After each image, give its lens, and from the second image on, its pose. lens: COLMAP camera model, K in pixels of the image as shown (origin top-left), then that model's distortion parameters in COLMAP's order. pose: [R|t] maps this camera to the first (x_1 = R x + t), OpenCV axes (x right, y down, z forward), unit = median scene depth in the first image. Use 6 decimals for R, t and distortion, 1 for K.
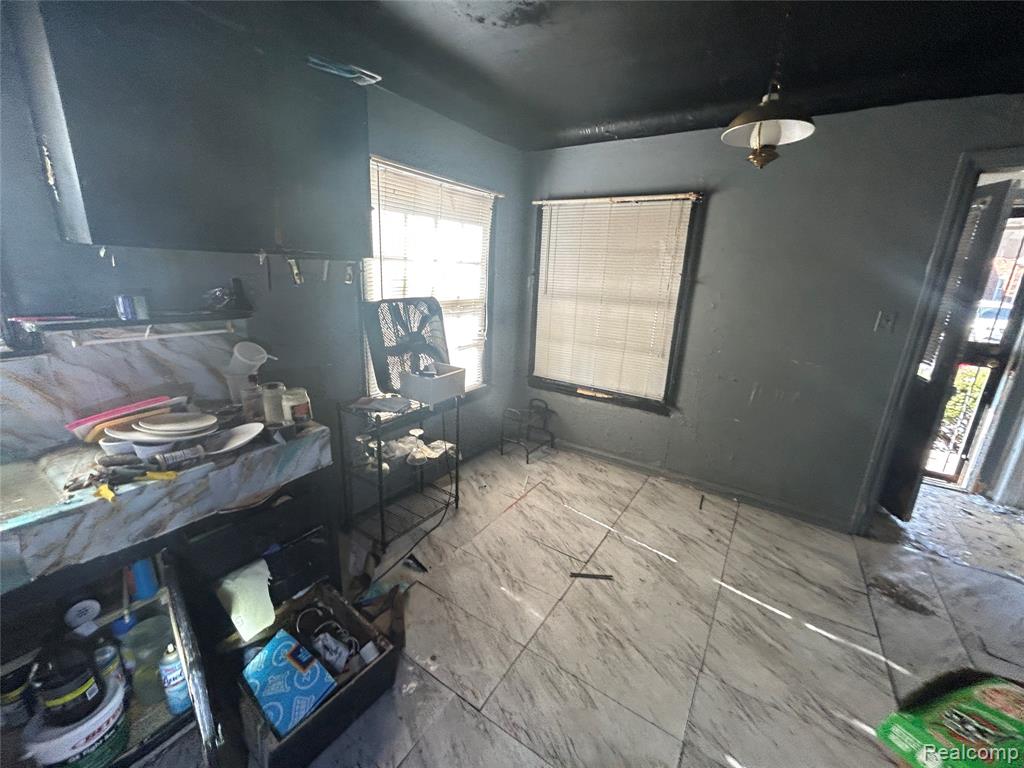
lens RADIAL K [[413.2, 0, 512.6], [0, 413.2, 386.1], [0, 0, 1]] dist [0.001337, 0.000885]
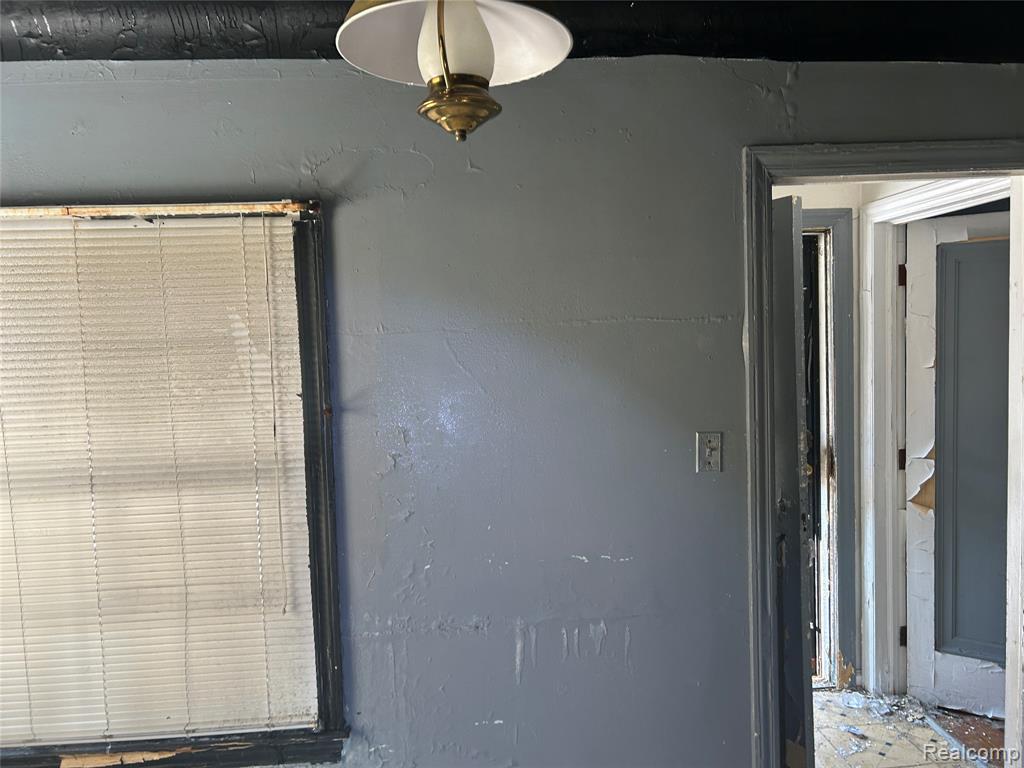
lens RADIAL K [[786.0, 0, 513.6], [0, 786.0, 382.9], [0, 0, 1]] dist [0.037988, -0.032308]
pose [[0.805158, -0.105805, 0.583546, 0.134902], [0.224176, 0.965251, -0.134296, -0.135349], [-0.549060, 0.238946, 0.800898, 0.288748]]
